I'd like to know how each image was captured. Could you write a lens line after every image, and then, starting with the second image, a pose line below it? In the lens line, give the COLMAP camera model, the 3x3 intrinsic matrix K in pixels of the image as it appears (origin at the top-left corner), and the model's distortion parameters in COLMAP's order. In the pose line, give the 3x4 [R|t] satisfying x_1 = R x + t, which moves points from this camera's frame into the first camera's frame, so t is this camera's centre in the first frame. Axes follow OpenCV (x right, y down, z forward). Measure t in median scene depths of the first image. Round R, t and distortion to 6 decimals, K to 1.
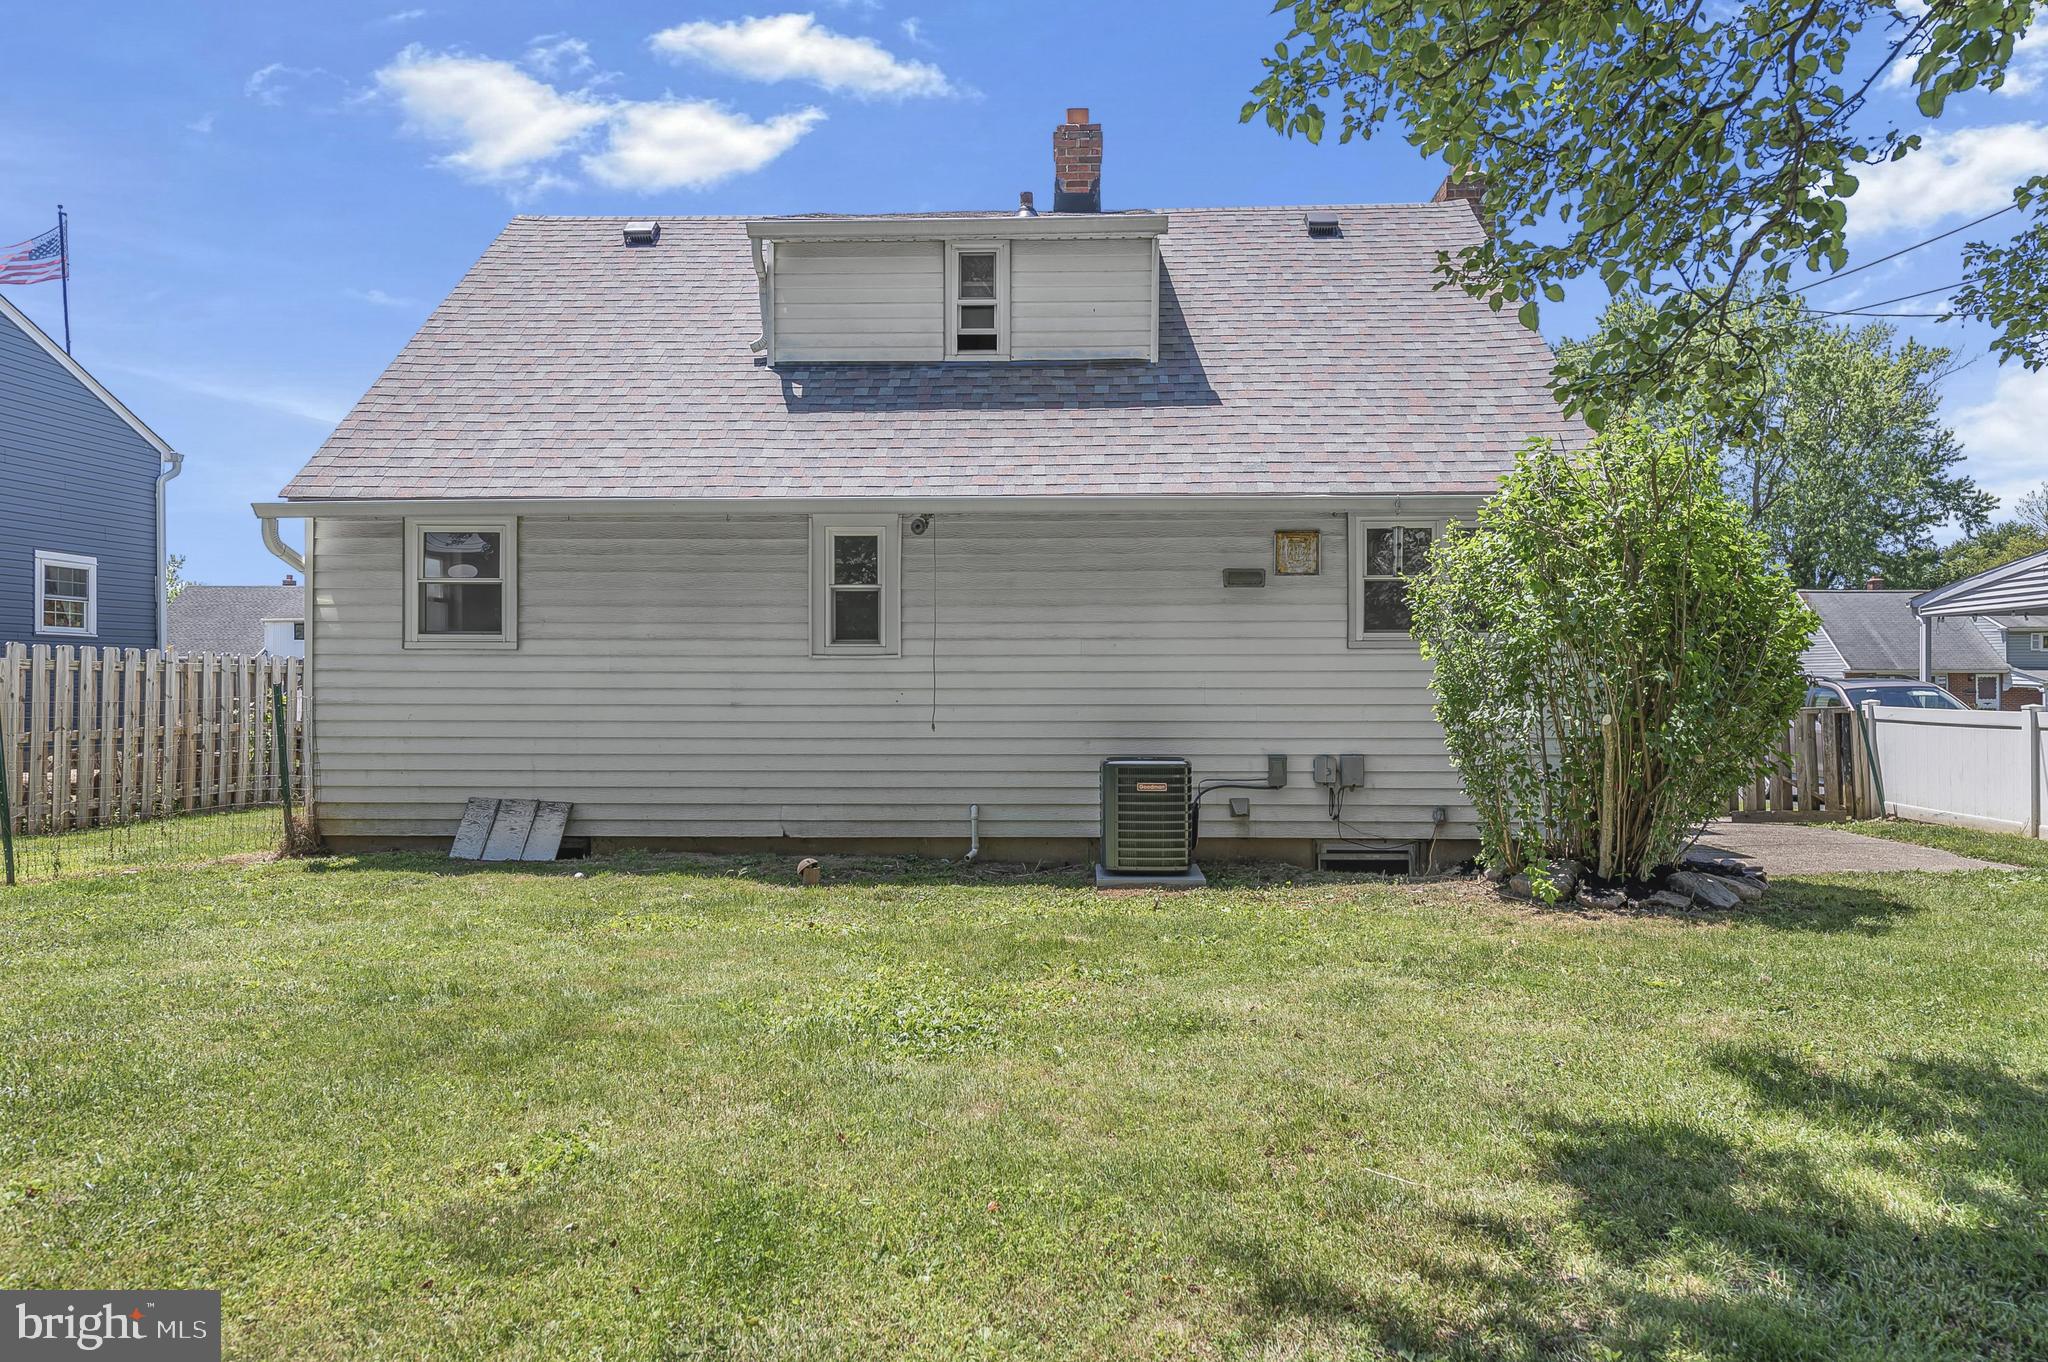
lens RADIAL K [[1353.7, 0, 1024.4], [0, 1353.7, 685.5], [0, 0, 1]] dist [0.030125, -0.014374]
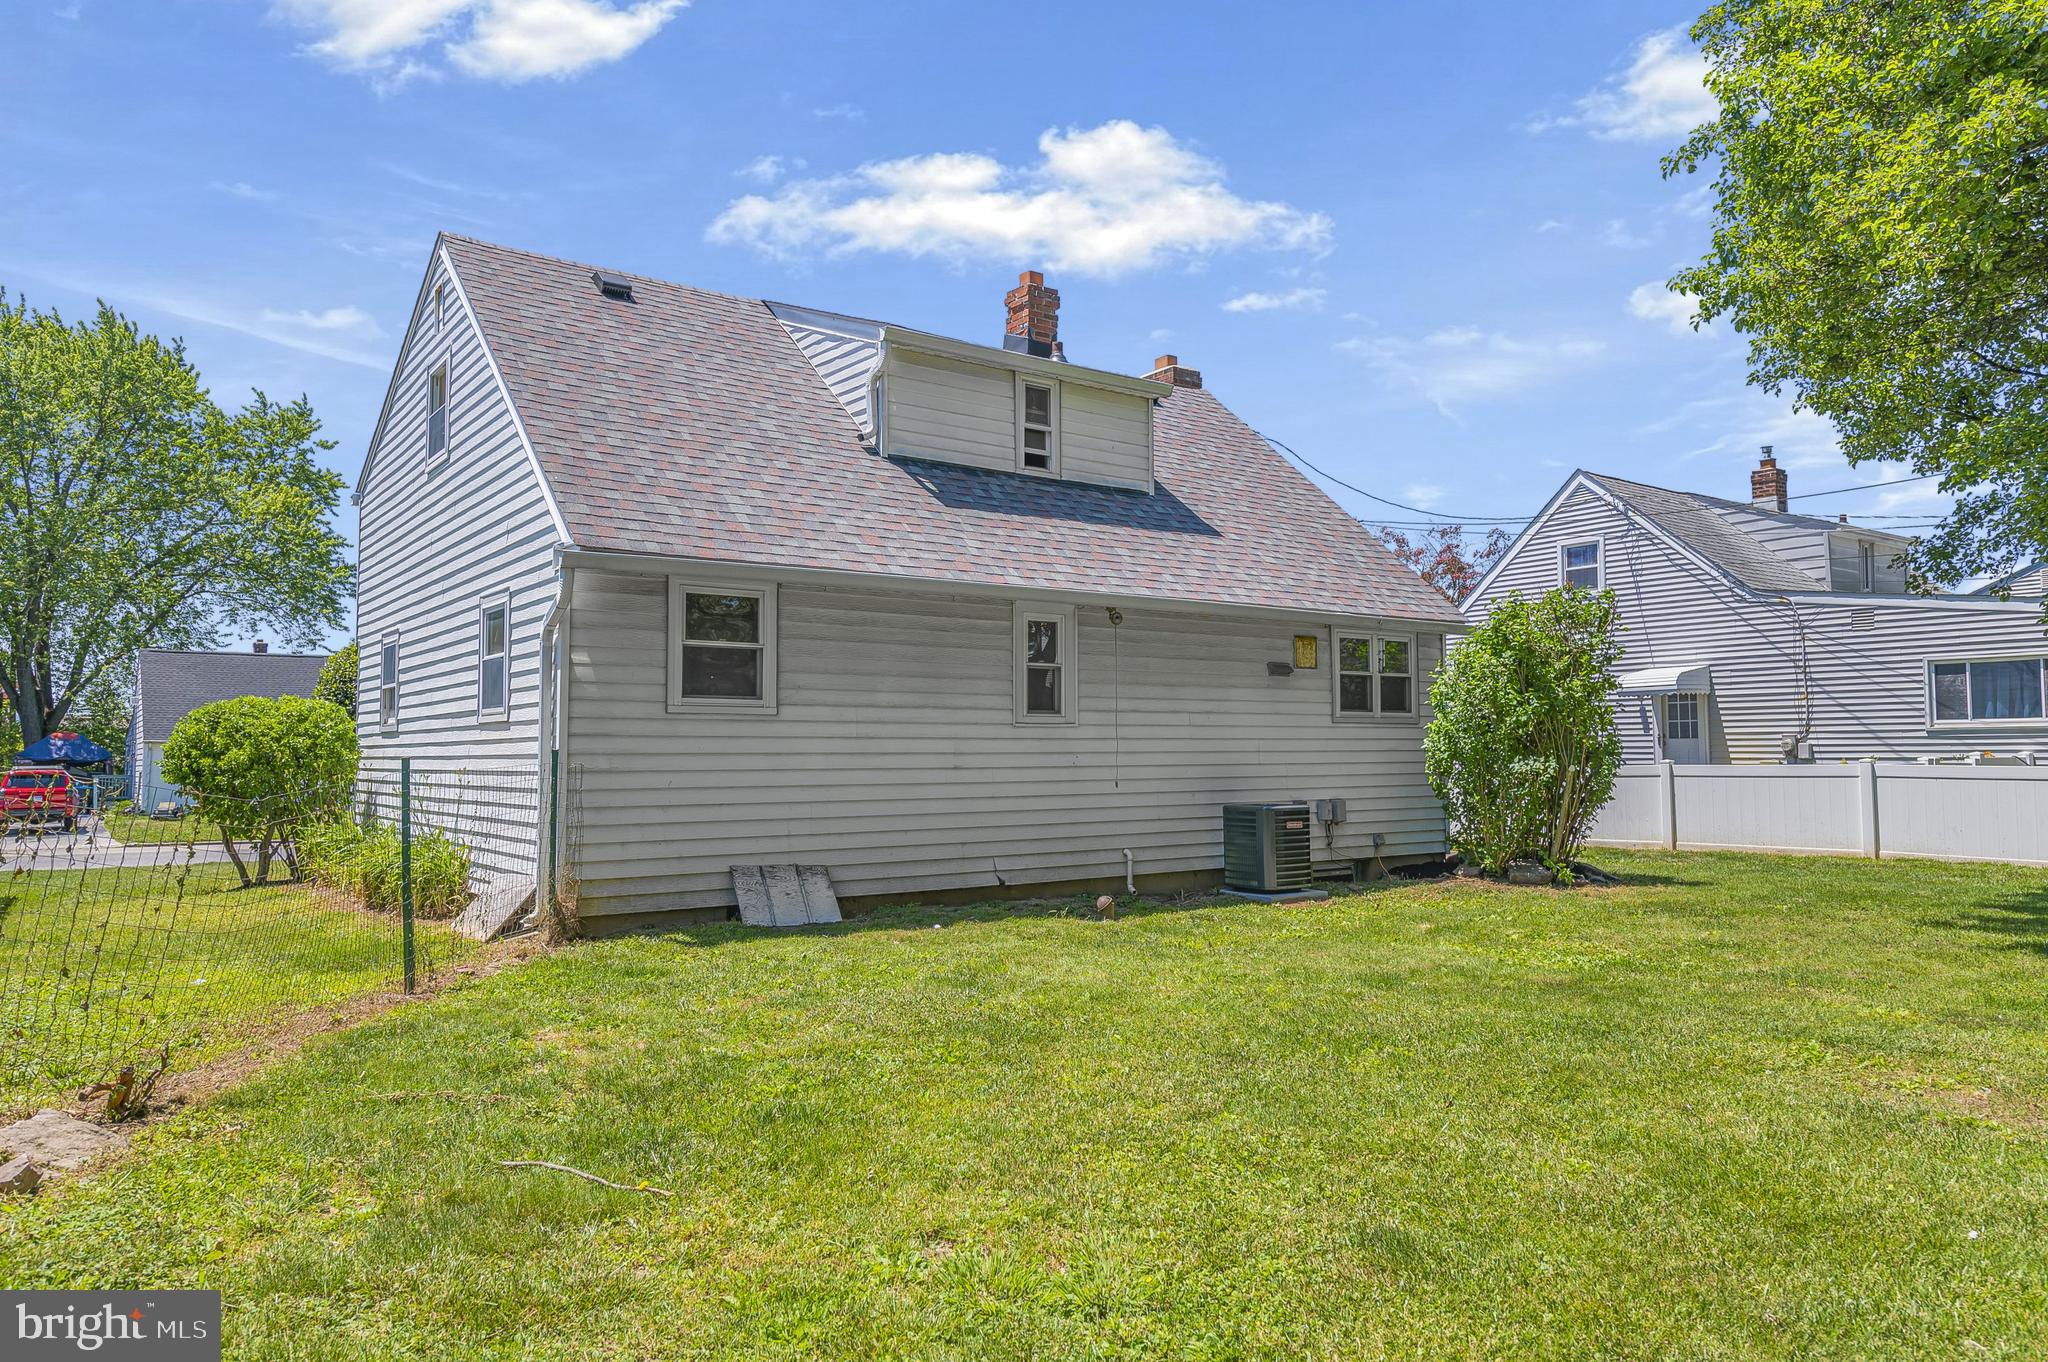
lens RADIAL K [[1353.7, 0, 1028.0], [0, 1353.7, 674.2], [0, 0, 1]] dist [0.030125, -0.014374]
pose [[0.784654, 0.032538, 0.619080, -0.851154], [0.006537, 0.998132, -0.060746, 0.005575], [-0.619900, 0.051712, 0.782975, 0.098155]]
